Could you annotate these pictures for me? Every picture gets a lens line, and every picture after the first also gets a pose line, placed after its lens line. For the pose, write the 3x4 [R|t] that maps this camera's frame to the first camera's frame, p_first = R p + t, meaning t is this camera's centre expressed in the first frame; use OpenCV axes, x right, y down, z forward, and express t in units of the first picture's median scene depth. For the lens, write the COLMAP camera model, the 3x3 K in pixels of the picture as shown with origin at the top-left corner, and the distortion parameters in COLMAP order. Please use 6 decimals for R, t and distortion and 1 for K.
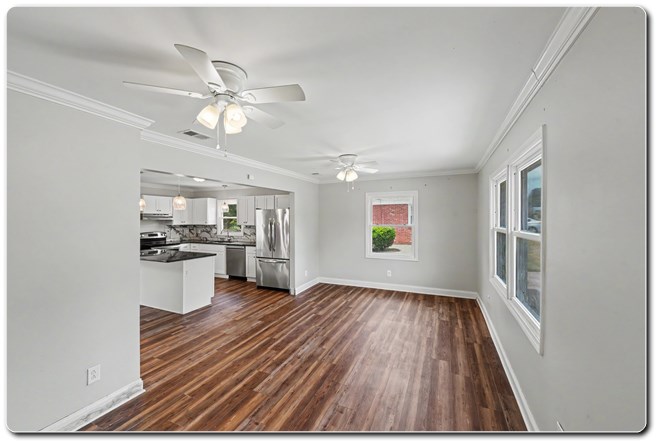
lens RADIAL K [[255.0, 0, 319.9], [0, 255.0, 220.2], [0, 0, 1]] dist [0.002850, -0.003404]
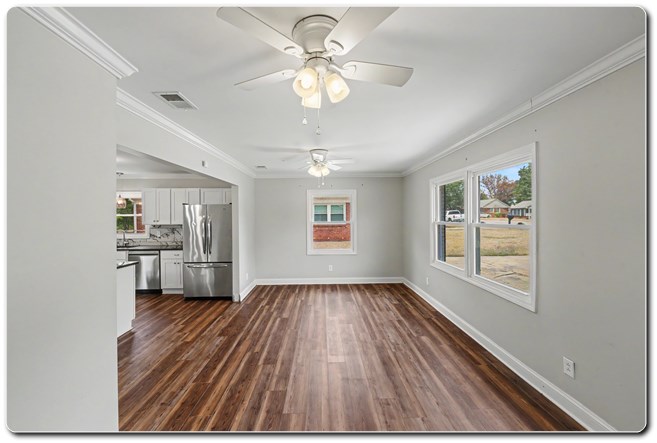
lens RADIAL K [[255.0, 0, 326.2], [0, 255.0, 219.2], [0, 0, 1]] dist [0.002850, -0.003404]
pose [[0.907681, -0.007989, 0.419584, -0.248410], [0.007641, 0.999968, 0.002509, 0.008350], [-0.419591, 0.000929, 0.907713, 0.084890]]
